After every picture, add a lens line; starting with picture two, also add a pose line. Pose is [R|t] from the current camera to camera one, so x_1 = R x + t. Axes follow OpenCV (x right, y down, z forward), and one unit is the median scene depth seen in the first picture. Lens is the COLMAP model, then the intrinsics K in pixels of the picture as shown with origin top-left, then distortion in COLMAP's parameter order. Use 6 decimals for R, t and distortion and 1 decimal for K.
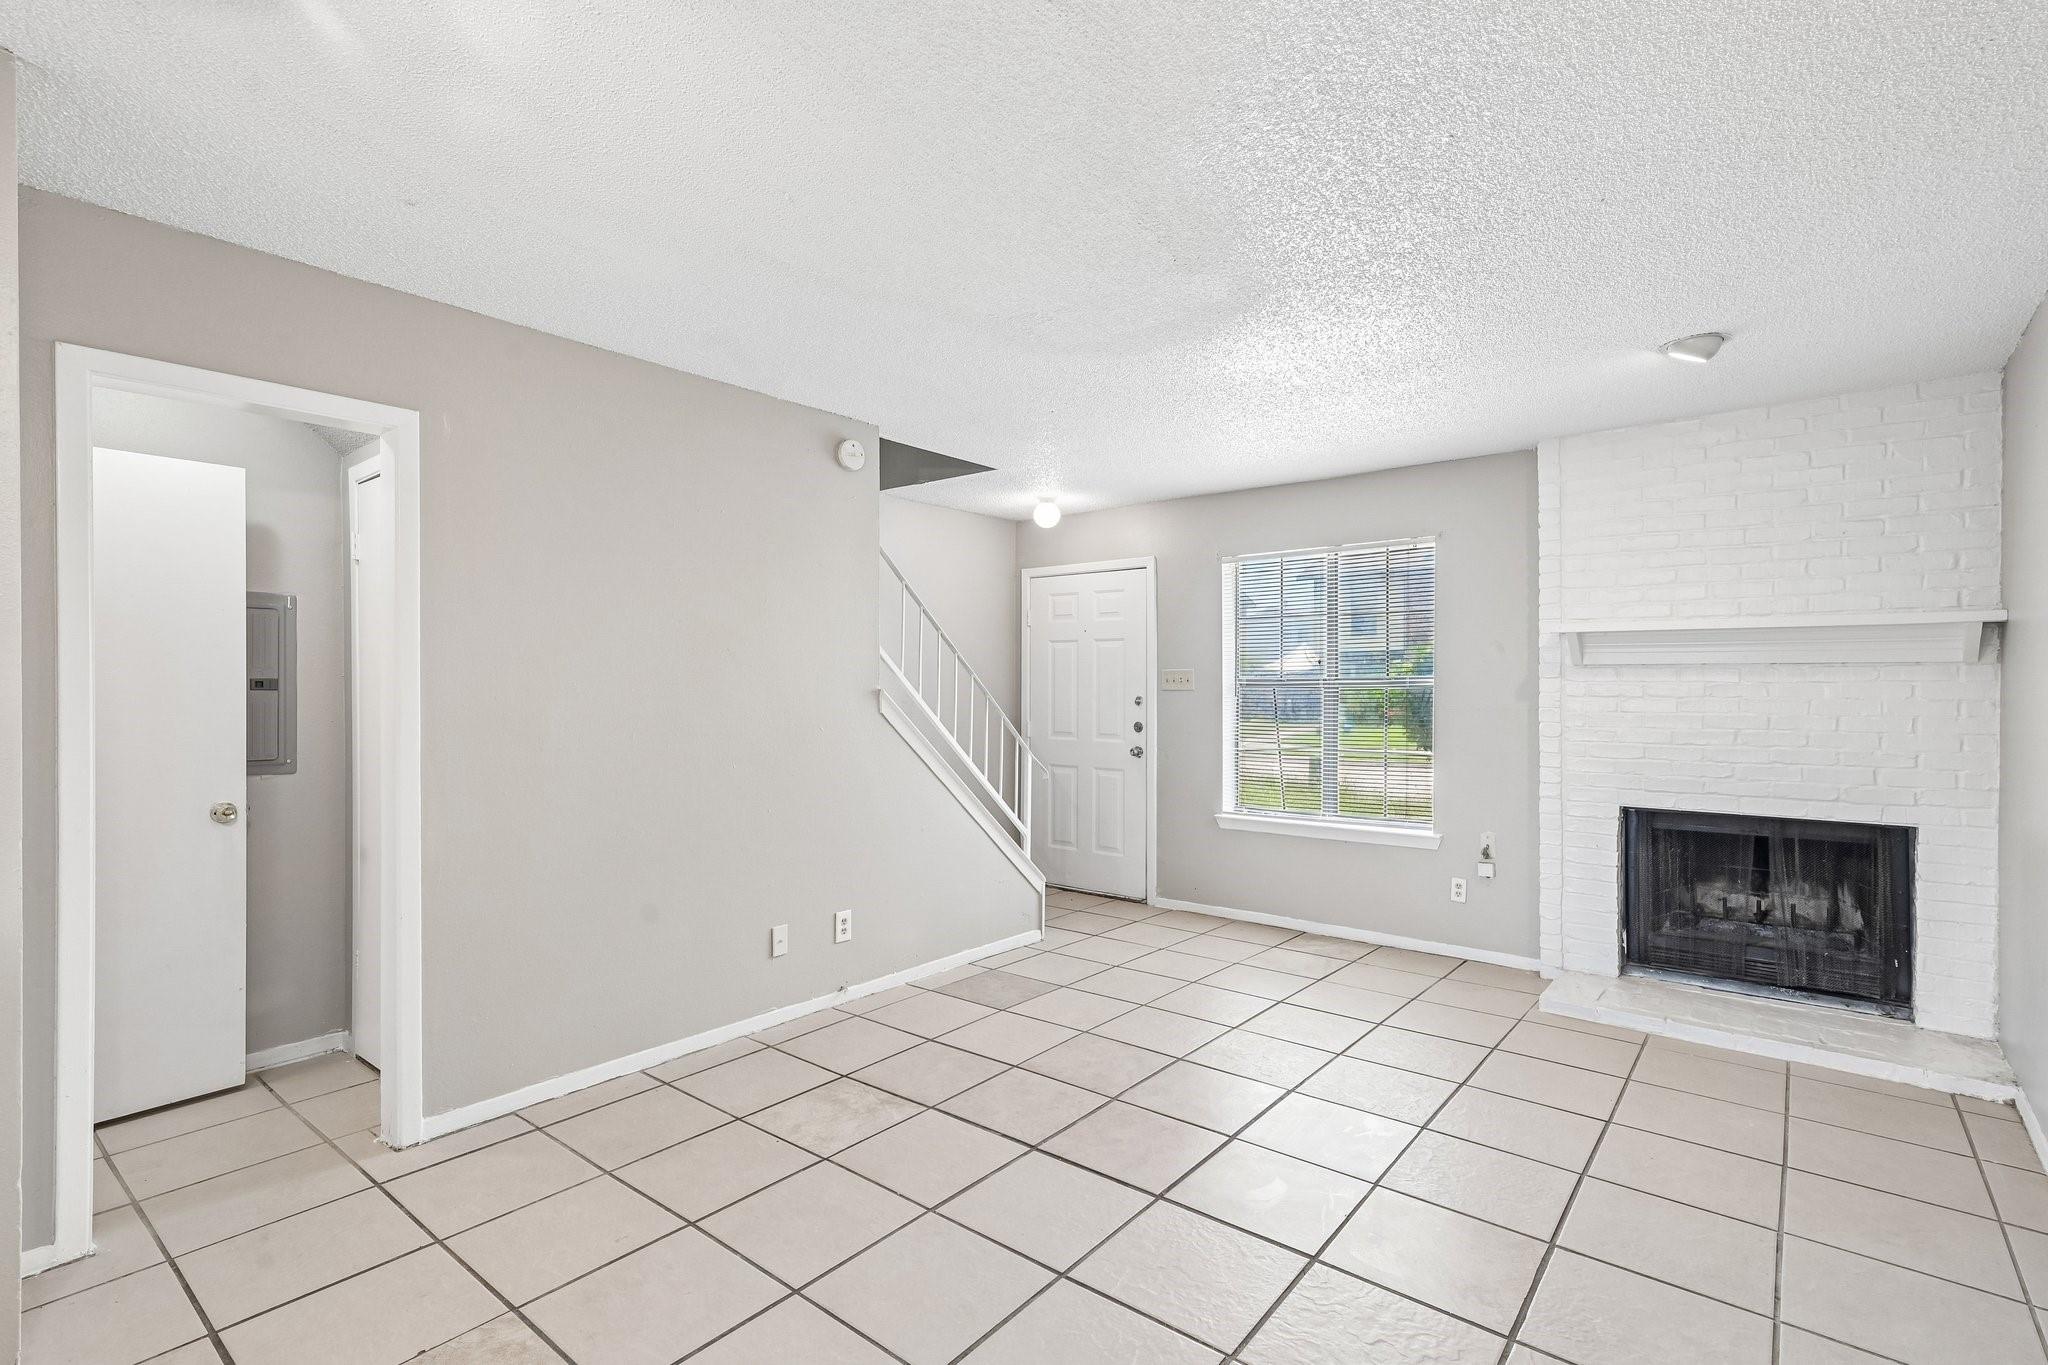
lens RADIAL K [[956.3, 0, 1024.0], [0, 956.3, 682.5], [0, 0, 1]] dist [0.001817, 0.000522]
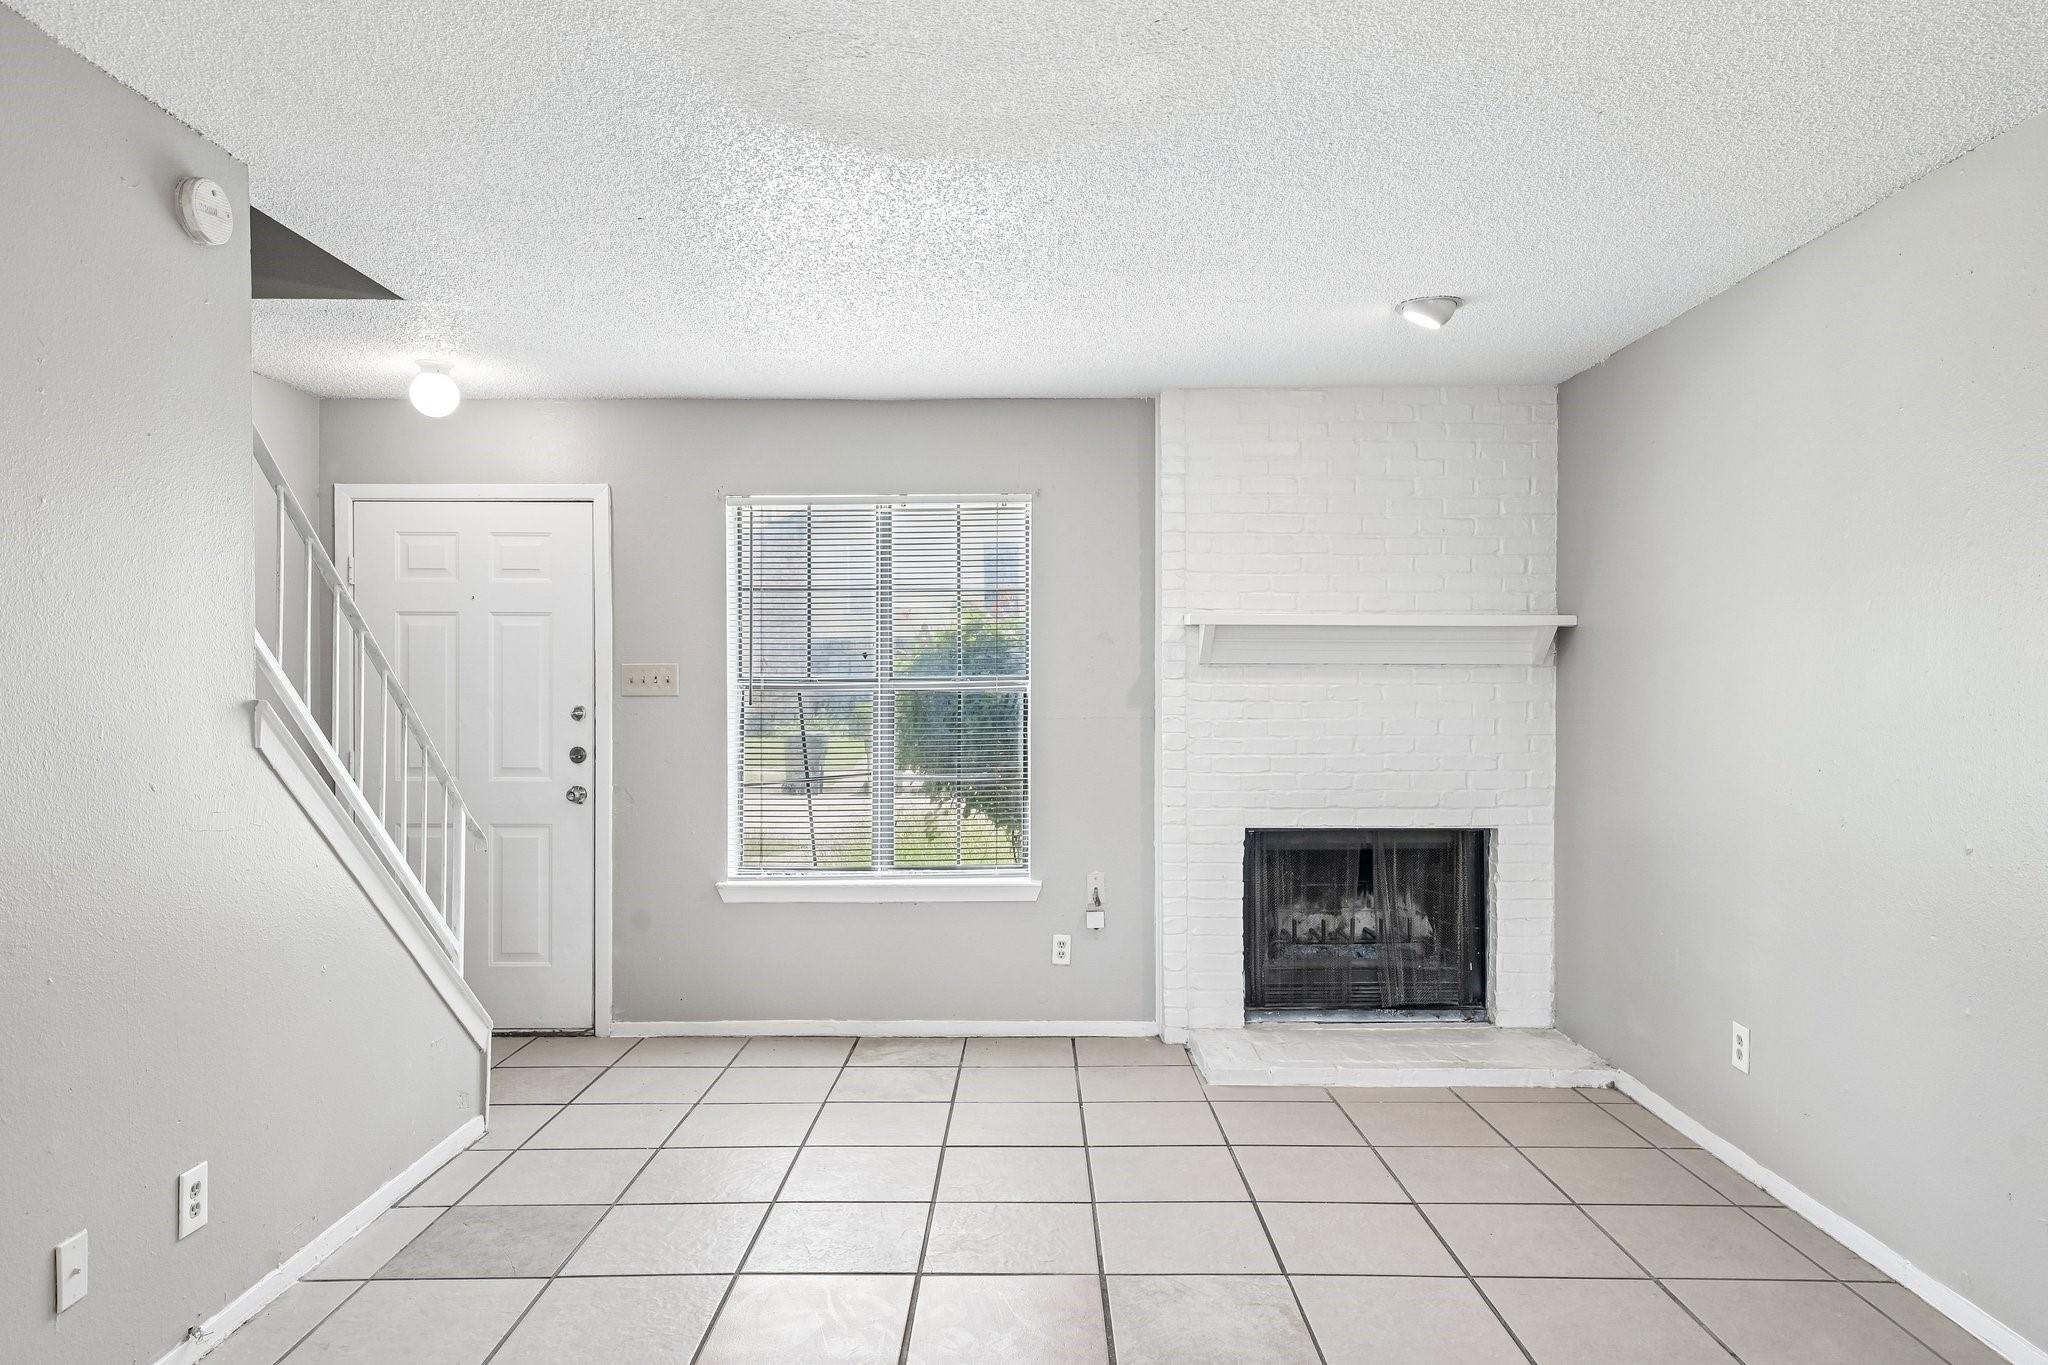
lens RADIAL K [[1272.8, 0, 1024.0], [0, 1272.8, 682.5], [0, 0, 1]] dist [0.001999, -0.000965]
pose [[0.774513, 0.001104, 0.632557, -0.262741], [-0.000914, 0.999999, -0.000627, -0.000785], [-0.632557, -0.000093, 0.774514, 0.245752]]
